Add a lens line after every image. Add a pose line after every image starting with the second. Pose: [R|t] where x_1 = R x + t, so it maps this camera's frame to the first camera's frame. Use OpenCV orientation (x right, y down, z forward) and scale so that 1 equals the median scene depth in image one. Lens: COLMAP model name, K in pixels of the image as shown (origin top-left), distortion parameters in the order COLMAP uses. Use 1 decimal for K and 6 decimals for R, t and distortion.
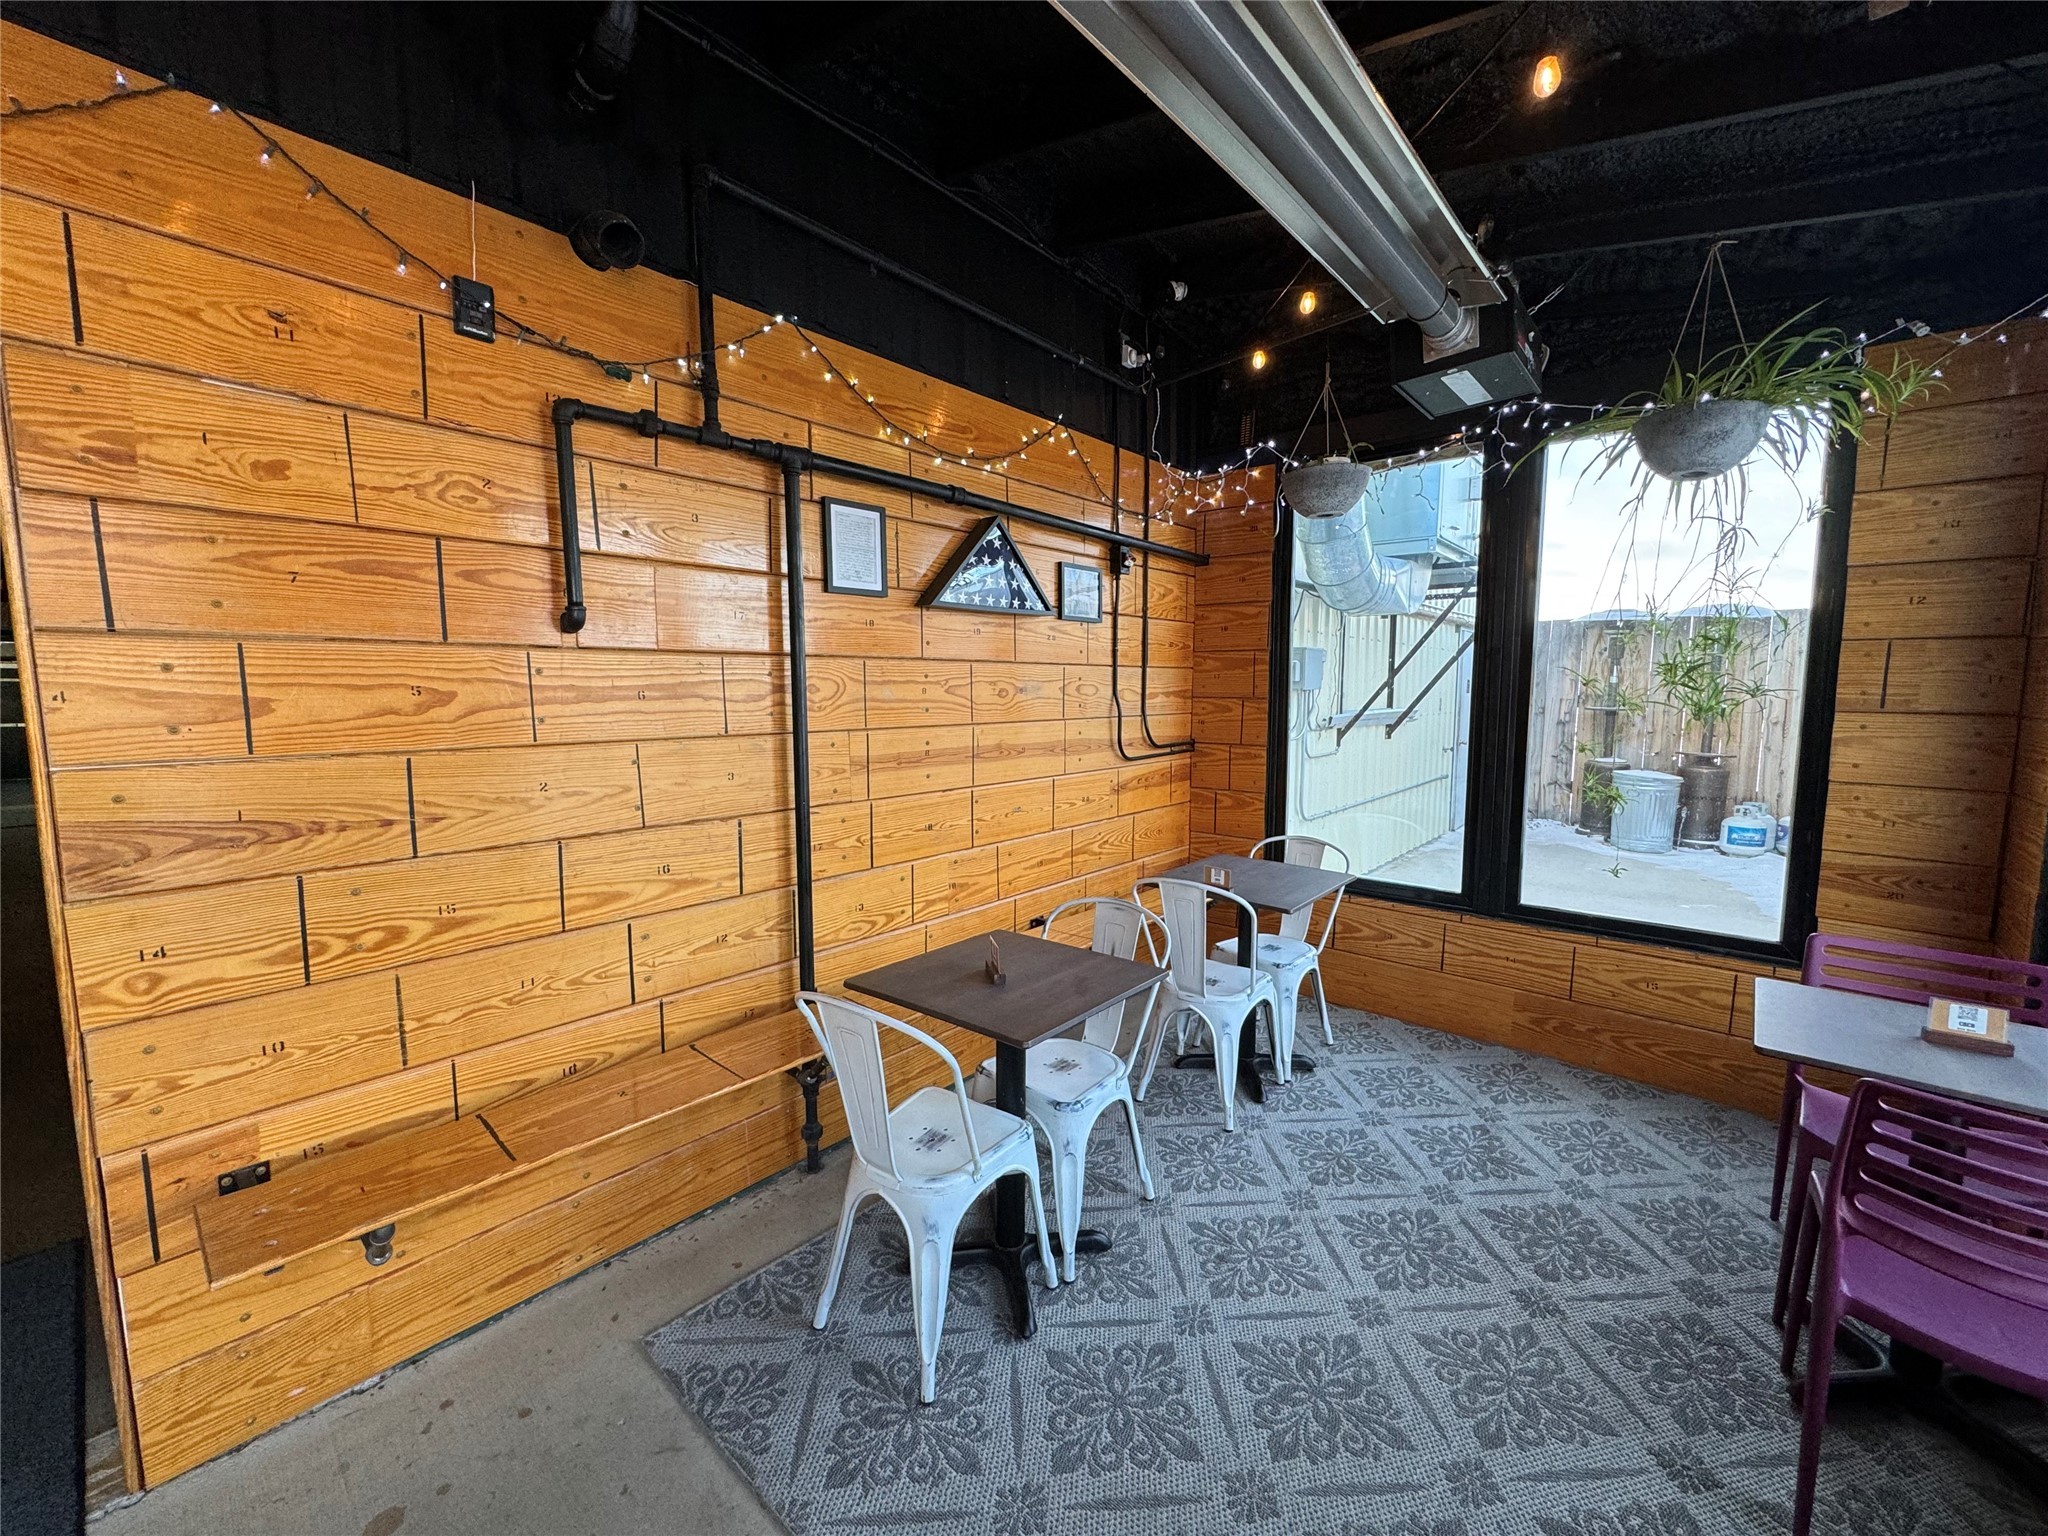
lens RADIAL K [[816.6, 0, 1024.6], [0, 816.6, 767.1], [0, 0, 1]] dist [-0.000949, 0.000064]
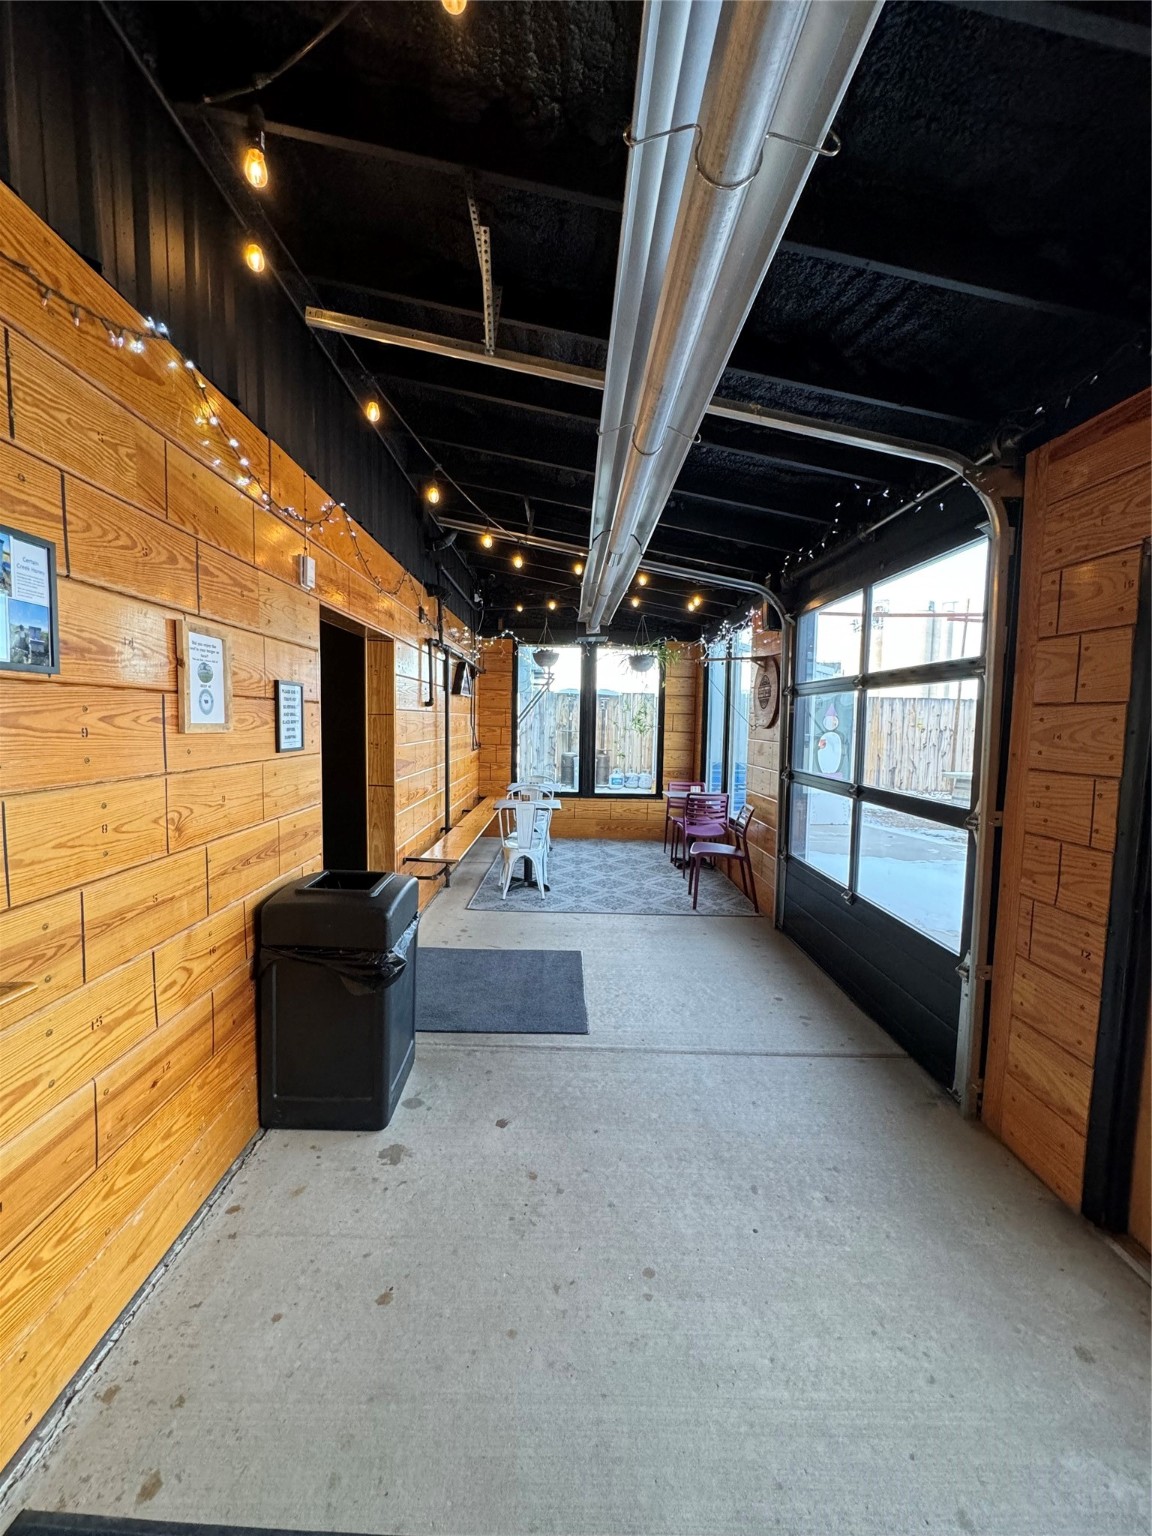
lens RADIAL K [[612.5, 0, 575.1], [0, 612.5, 764.8], [0, 0, 1]] dist [-0.000949, 0.000064]
pose [[0.743418, -0.035529, 0.667882, -0.962178], [0.046424, 0.998921, 0.001466, 0.049656], [-0.667214, 0.029916, 0.744265, -0.667406]]
